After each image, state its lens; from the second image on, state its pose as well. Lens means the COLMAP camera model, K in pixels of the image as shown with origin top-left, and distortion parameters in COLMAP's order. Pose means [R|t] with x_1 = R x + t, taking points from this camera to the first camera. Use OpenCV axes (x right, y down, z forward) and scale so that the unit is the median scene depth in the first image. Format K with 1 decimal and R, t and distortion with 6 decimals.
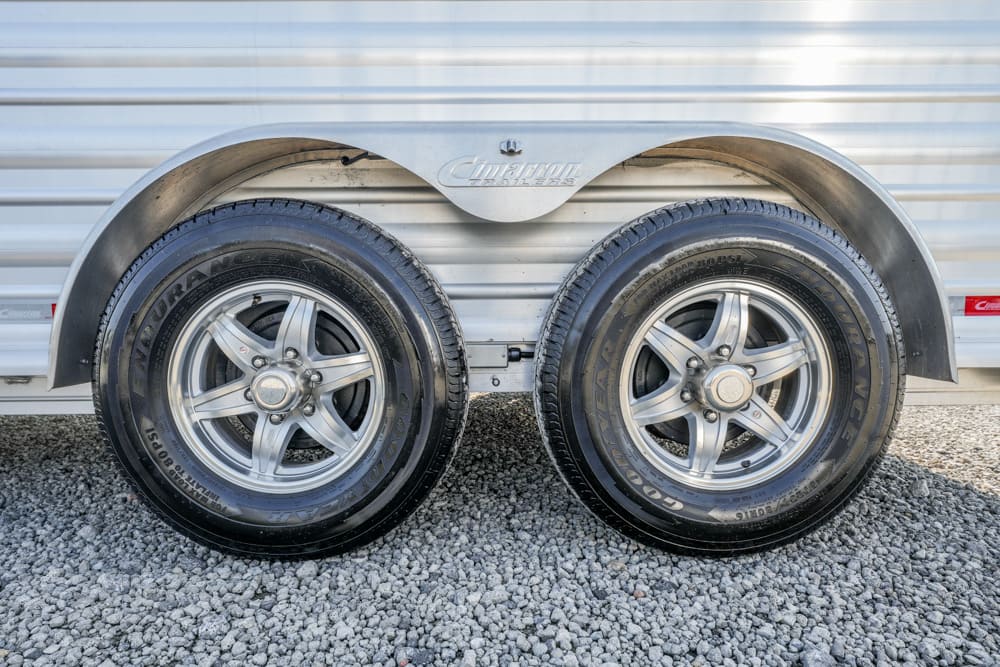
lens RADIAL K [[550.7, 0, 497.9], [0, 550.7, 358.8], [0, 0, 1]] dist [-0.004039, 0.002448]
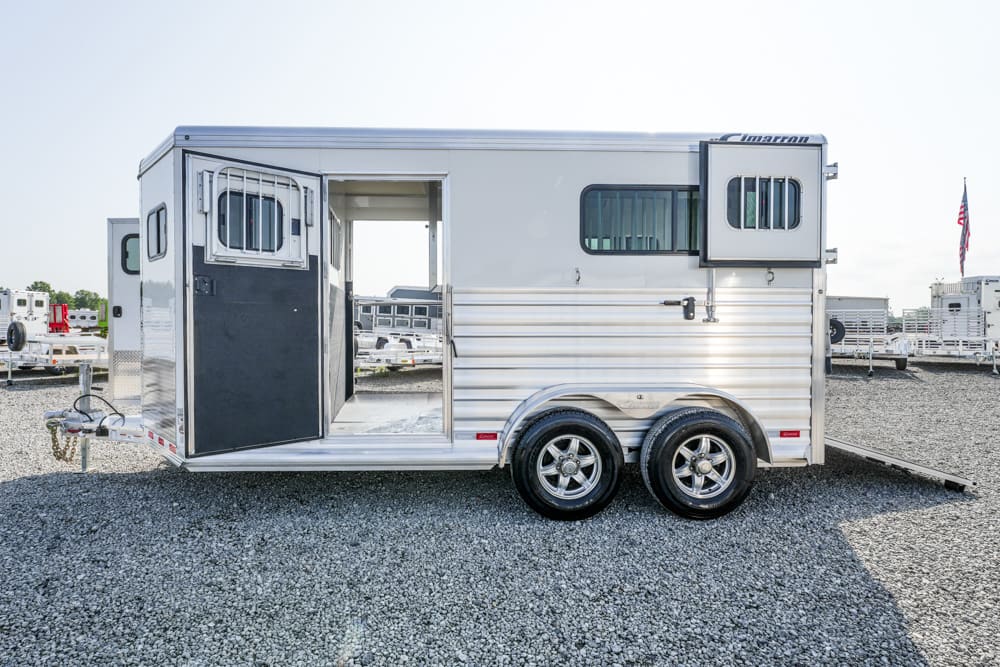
lens RADIAL K [[435.6, 0, 495.5], [0, 435.6, 341.6], [0, 0, 1]] dist [-0.012248, -0.000300]
pose [[0.999816, 0.008370, 0.017262, -0.866199], [-0.006866, 0.996318, -0.085459, -0.453699], [-0.017914, 0.085325, 0.996192, -1.598712]]
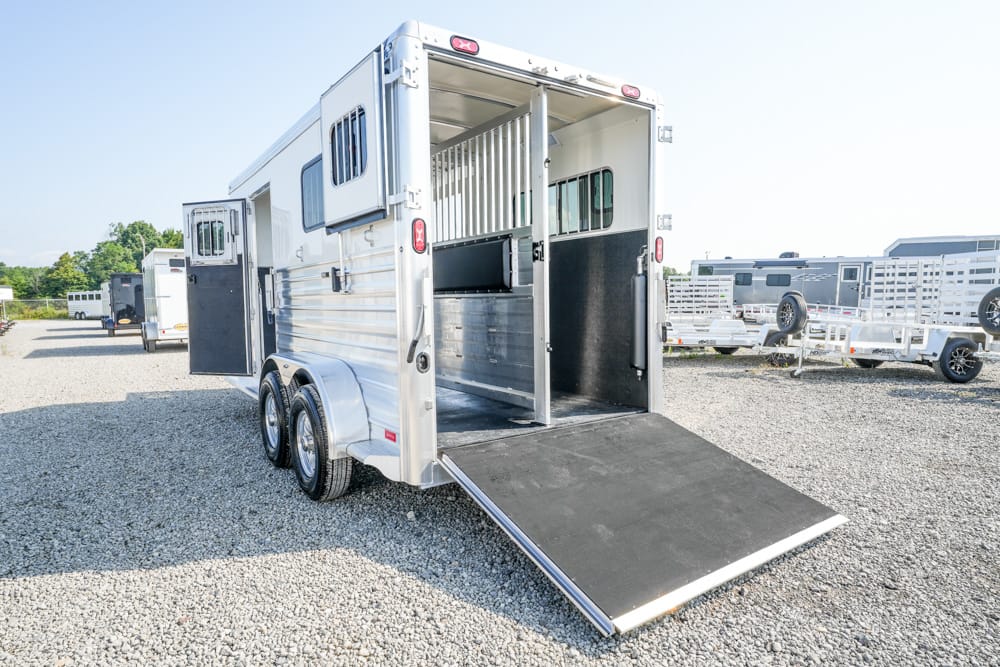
lens RADIAL K [[558.4, 0, 477.5], [0, 558.4, 329.9], [0, 0, 1]] dist [0.004100, 0.006089]
pose [[0.559242, 0.049269, -0.827539, 3.256340], [-0.087777, 0.996140, -0.000012, -0.681079], [0.824345, 0.072645, 0.561408, -0.106587]]
